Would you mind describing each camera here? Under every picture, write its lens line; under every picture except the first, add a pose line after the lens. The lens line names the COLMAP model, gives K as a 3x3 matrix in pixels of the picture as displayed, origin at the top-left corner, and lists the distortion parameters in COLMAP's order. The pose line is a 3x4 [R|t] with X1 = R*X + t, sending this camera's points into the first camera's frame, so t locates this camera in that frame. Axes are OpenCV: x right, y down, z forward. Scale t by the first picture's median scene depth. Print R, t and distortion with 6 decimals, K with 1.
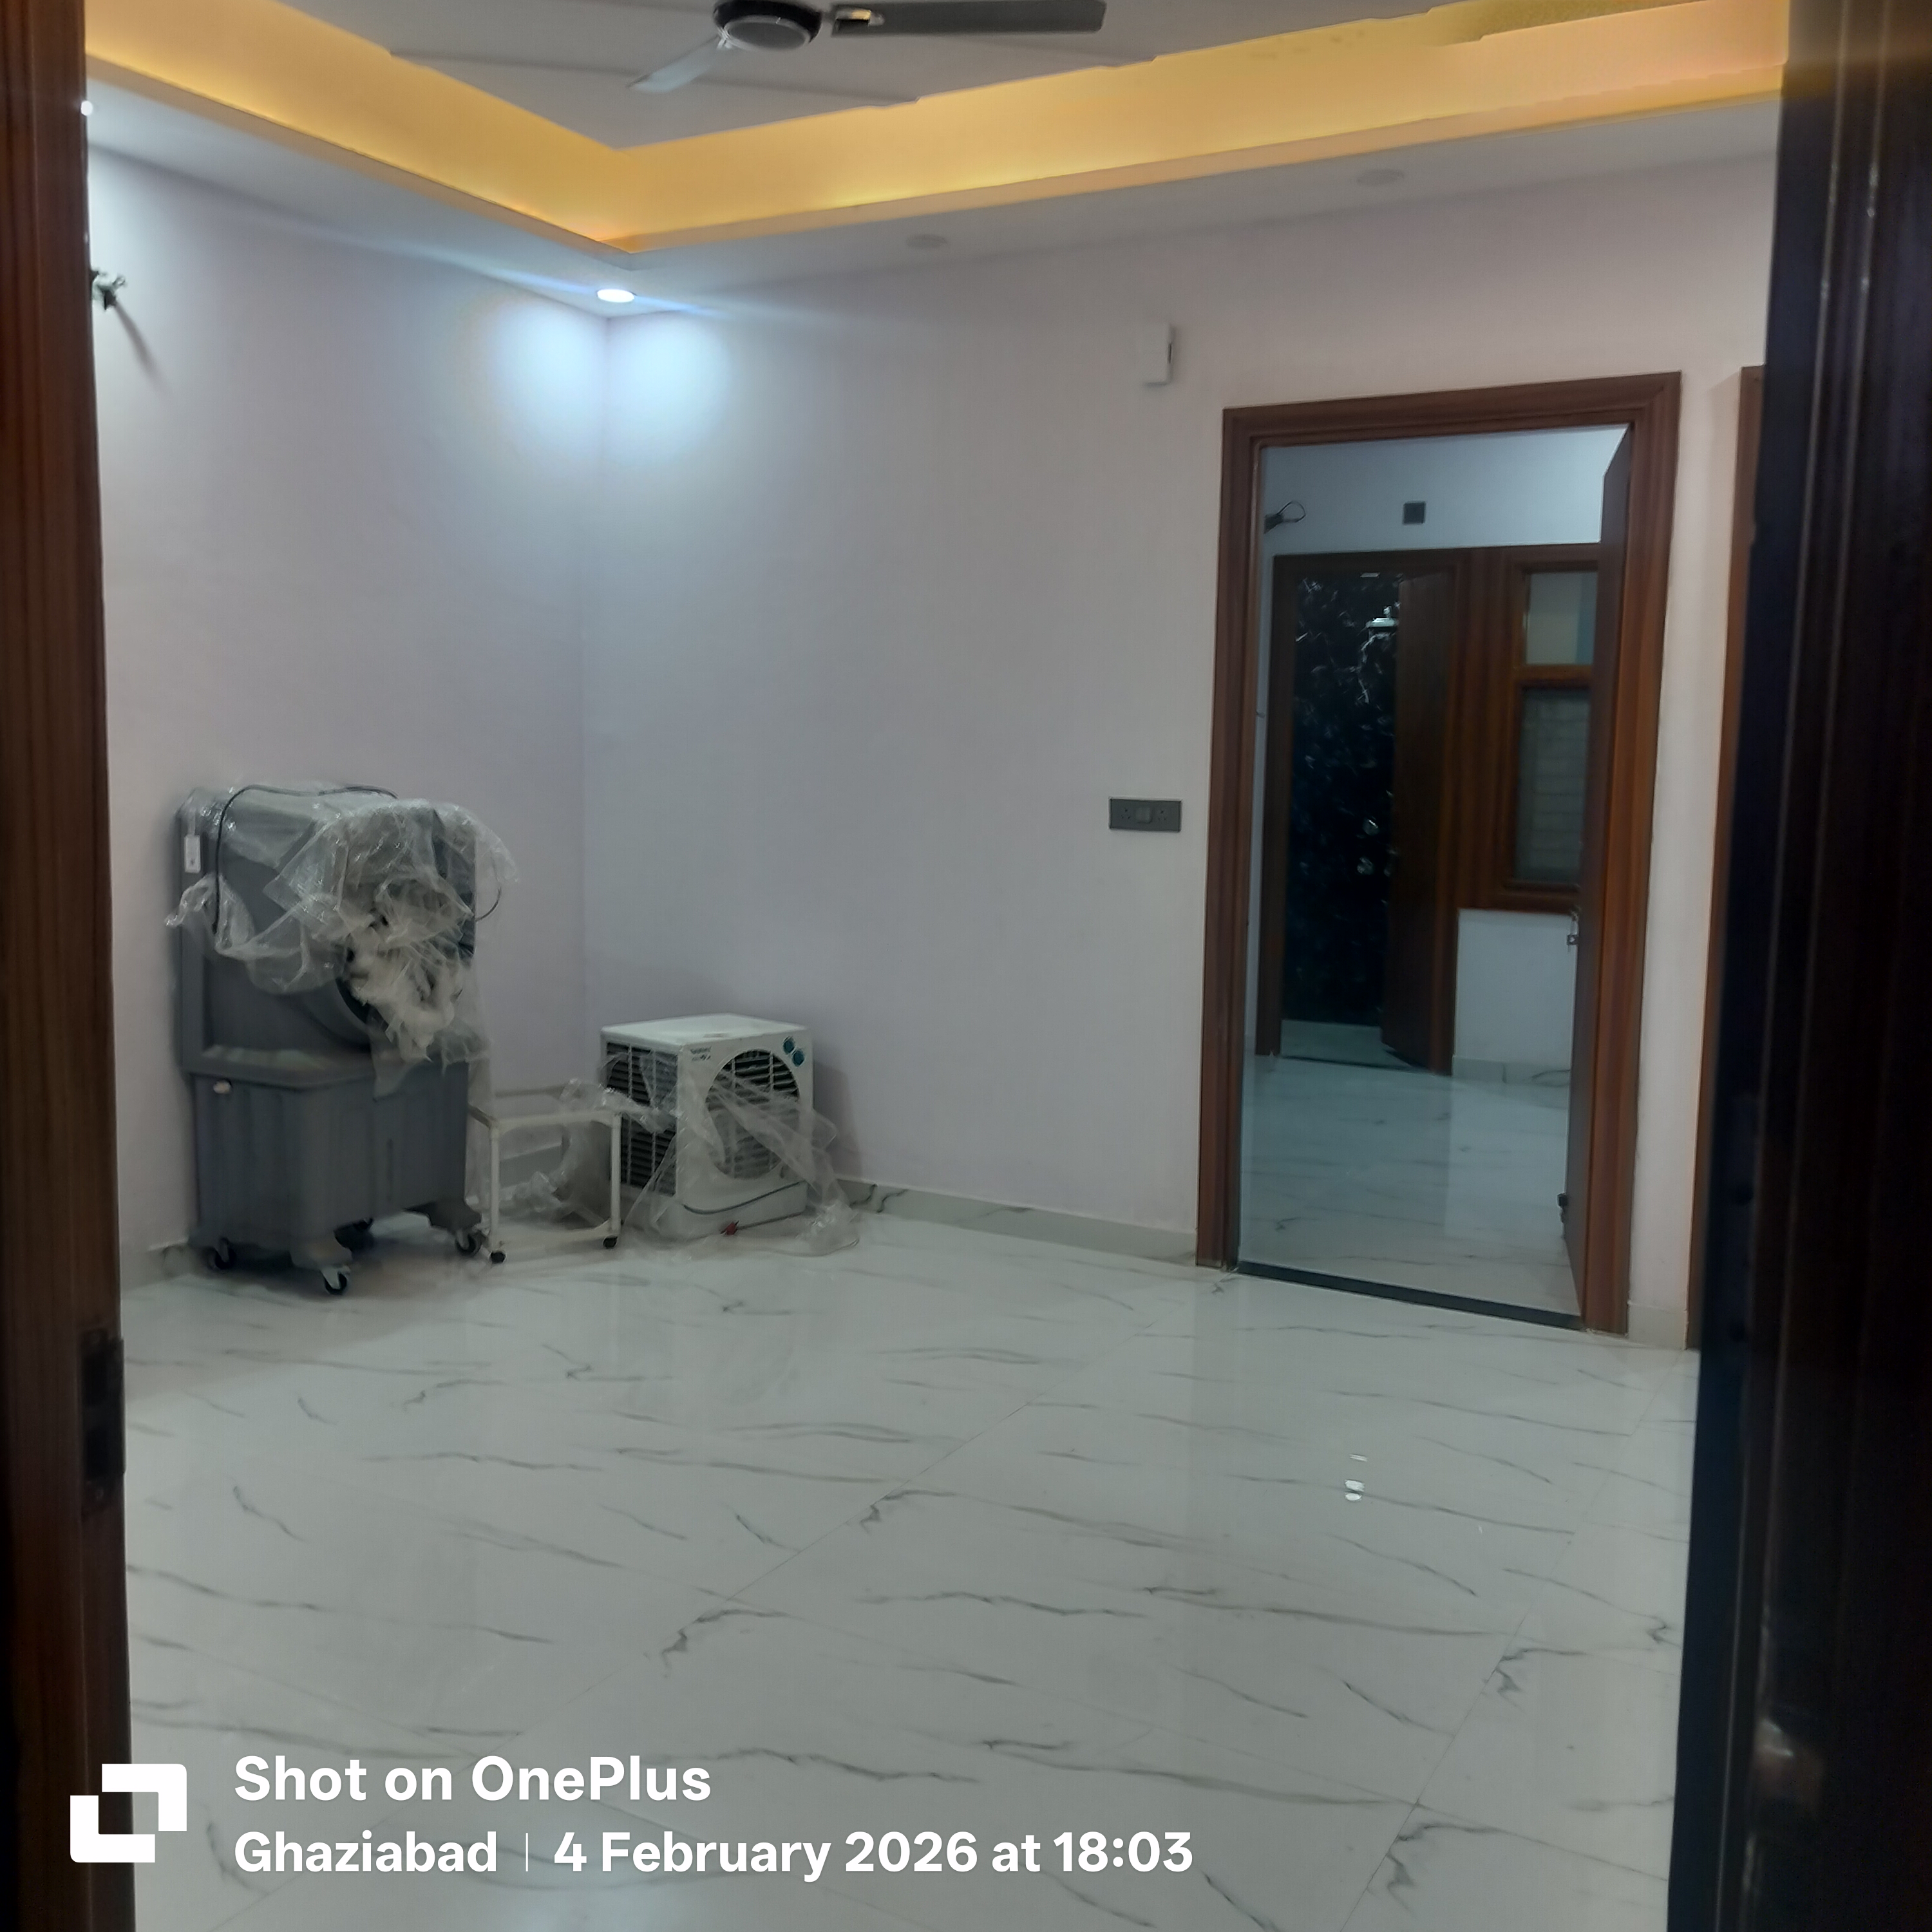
lens RADIAL K [[1824.3, 0, 966.1], [0, 1824.3, 936.8], [0, 0, 1]] dist [0.053056, -0.081926]
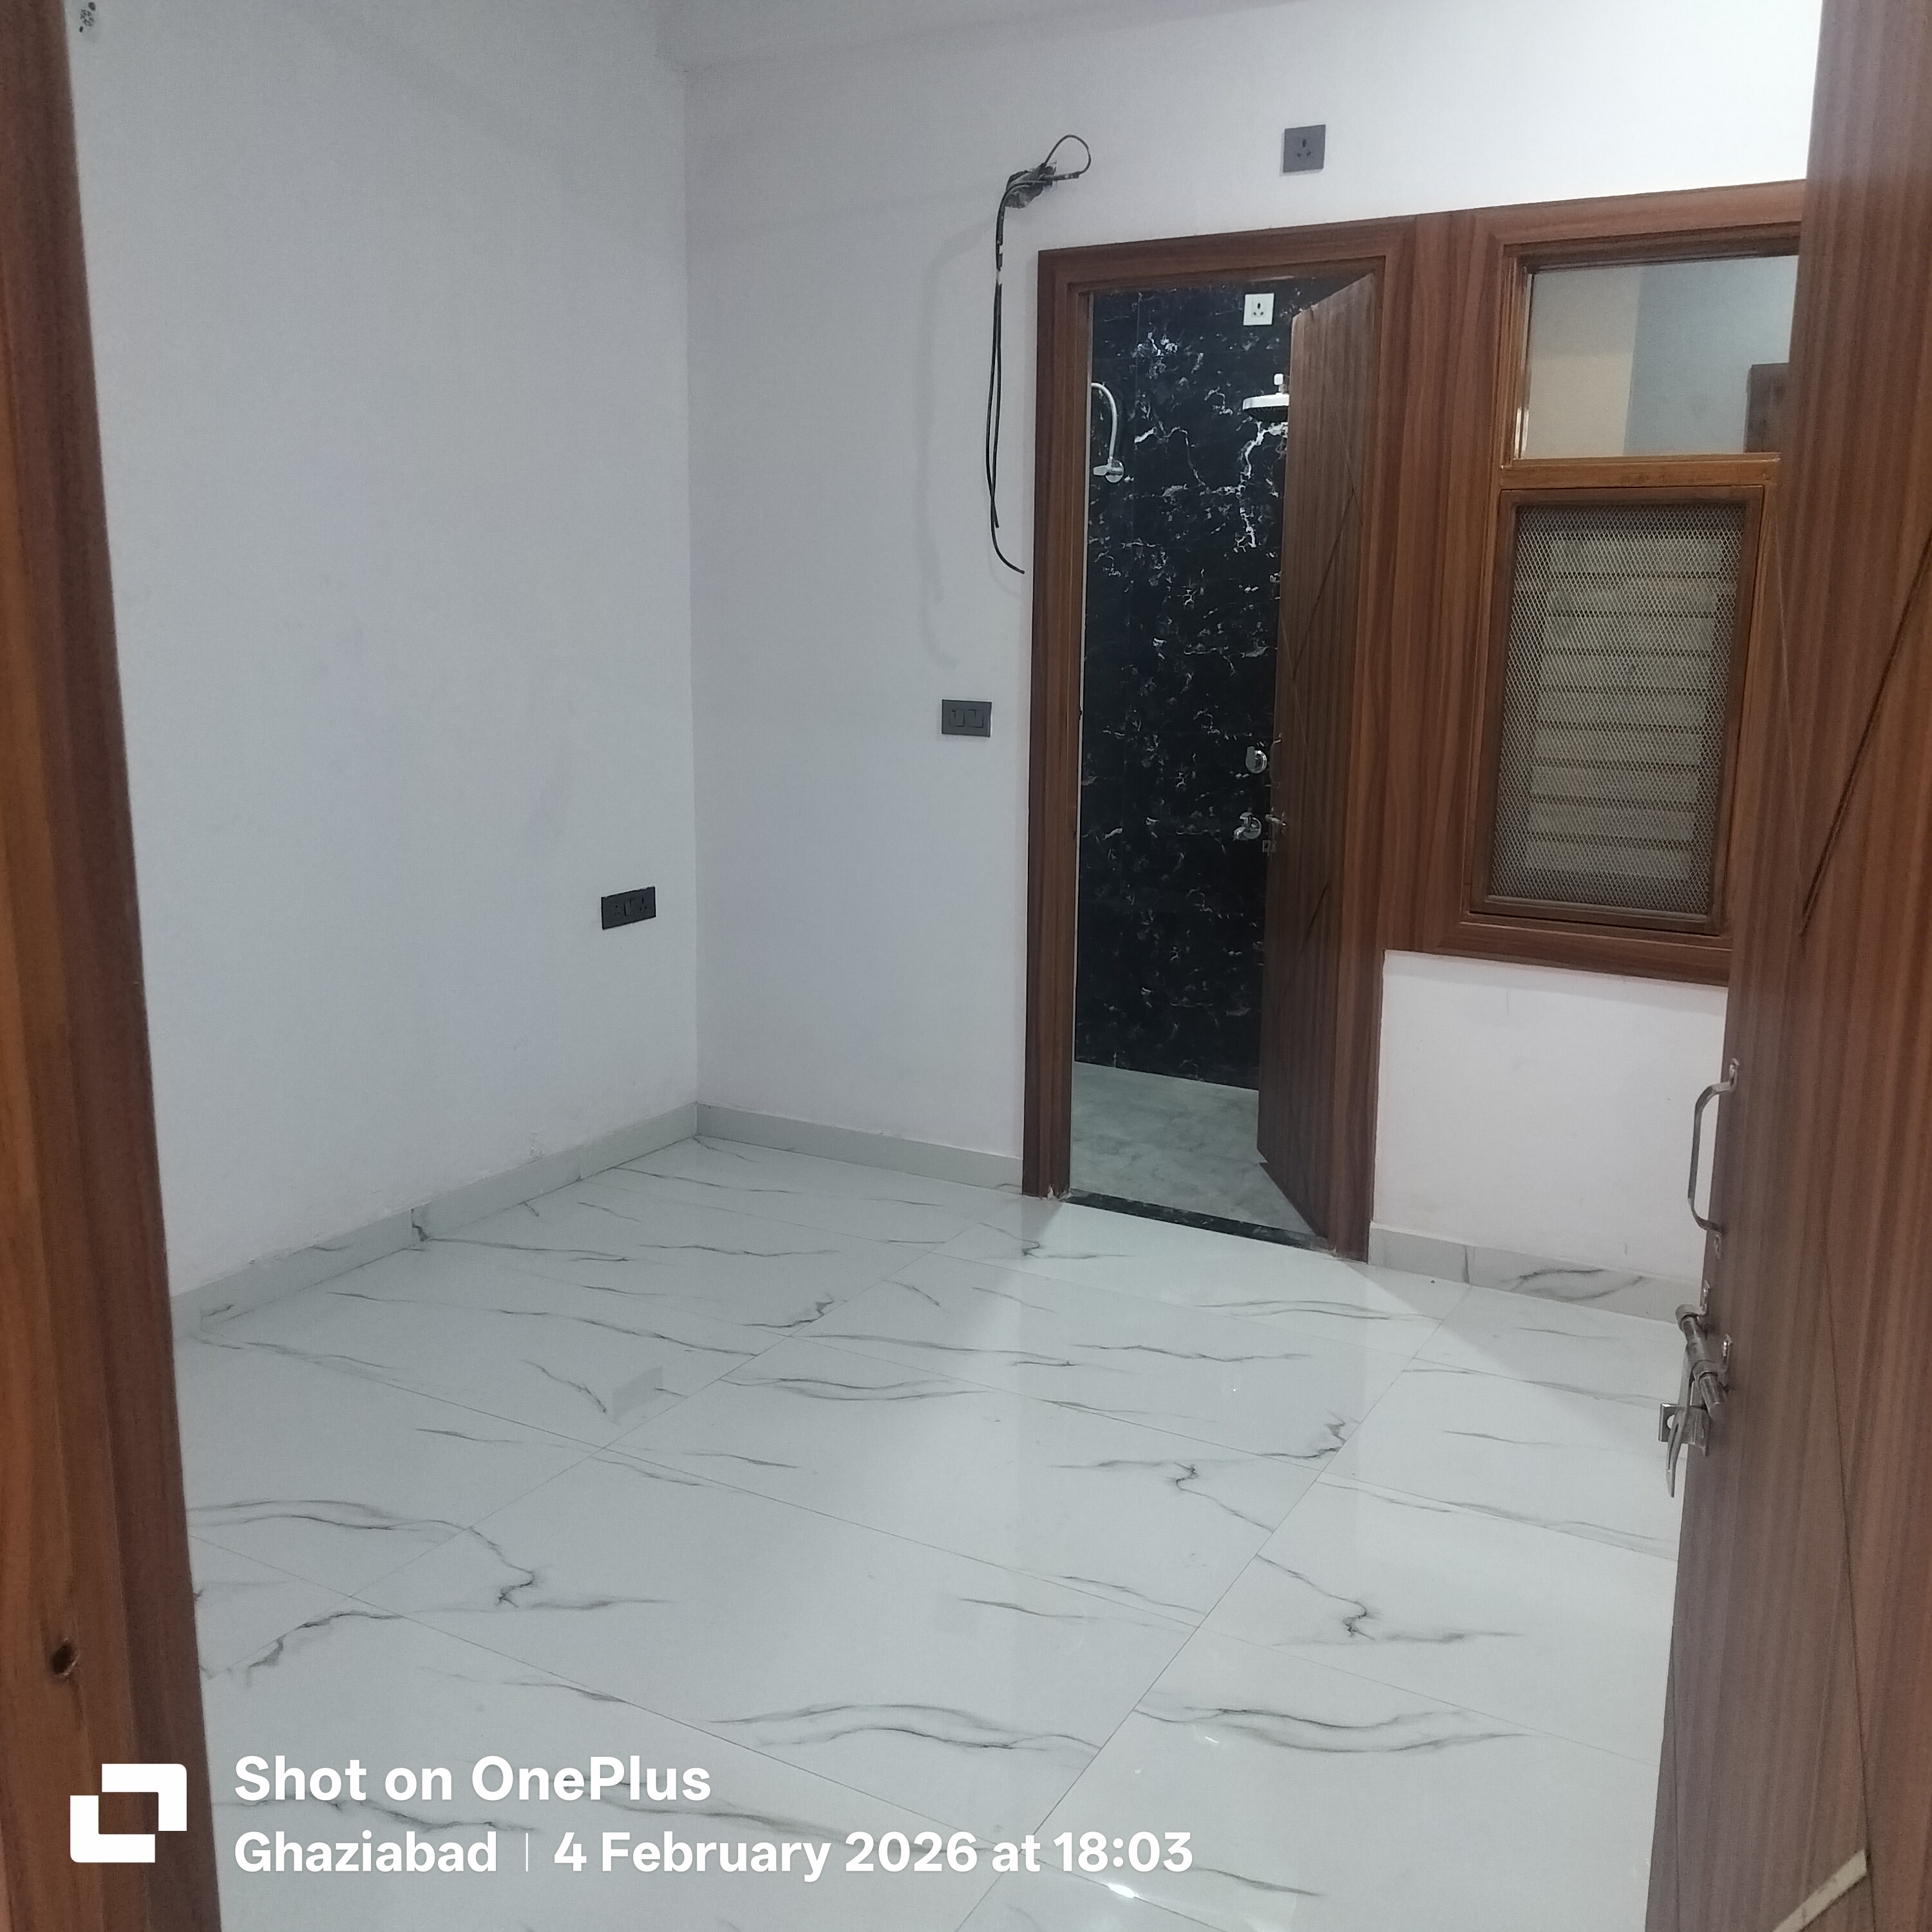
lens RADIAL K [[1749.7, 0, 966.0], [0, 1749.7, 966.0], [0, 0, 1]] dist [0.046569, -0.126040]
pose [[0.999955, -0.008659, -0.003928, 0.144930], [0.008997, 0.995292, 0.096501, -0.055575], [0.003074, -0.096531, 0.995325, 0.479811]]
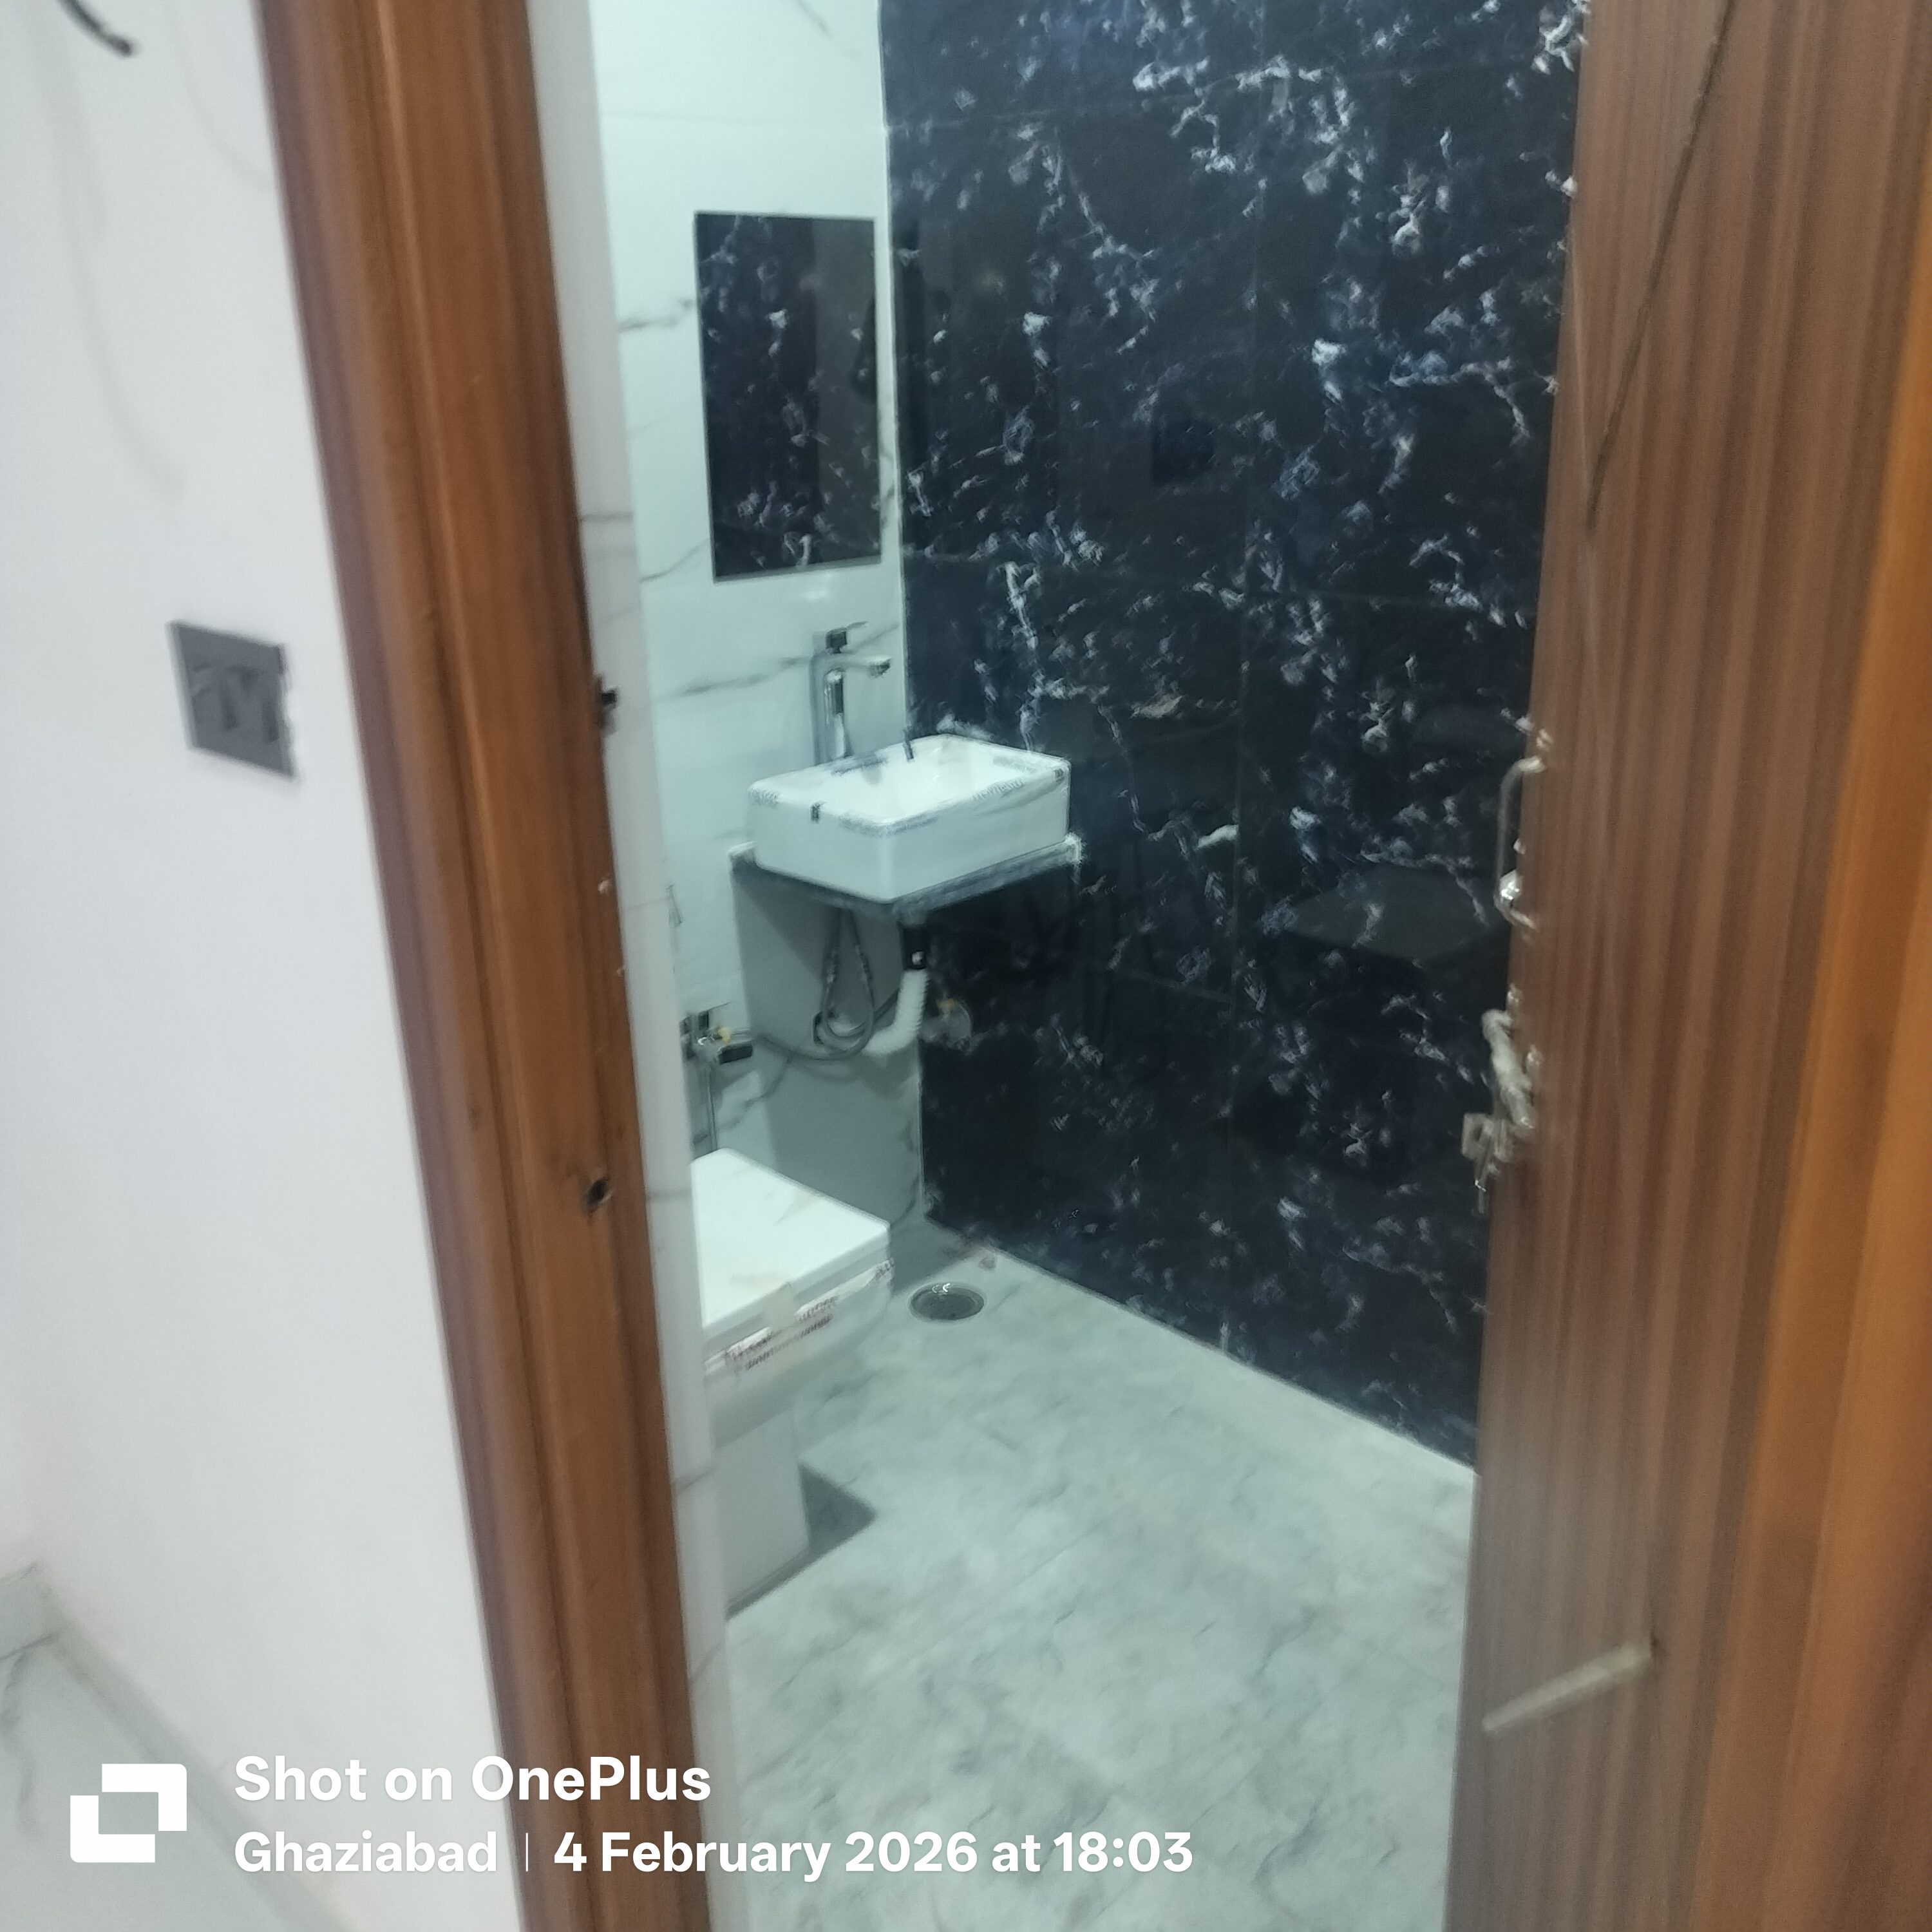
lens RADIAL K [[1824.3, 0, 966.1], [0, 1824.3, 936.8], [0, 0, 1]] dist [0.053056, -0.081926]
pose [[0.971096, 0.039264, -0.235436, 0.206084], [0.014787, 0.974586, 0.223525, -0.080839], [0.238229, -0.220545, 0.945836, 0.763026]]
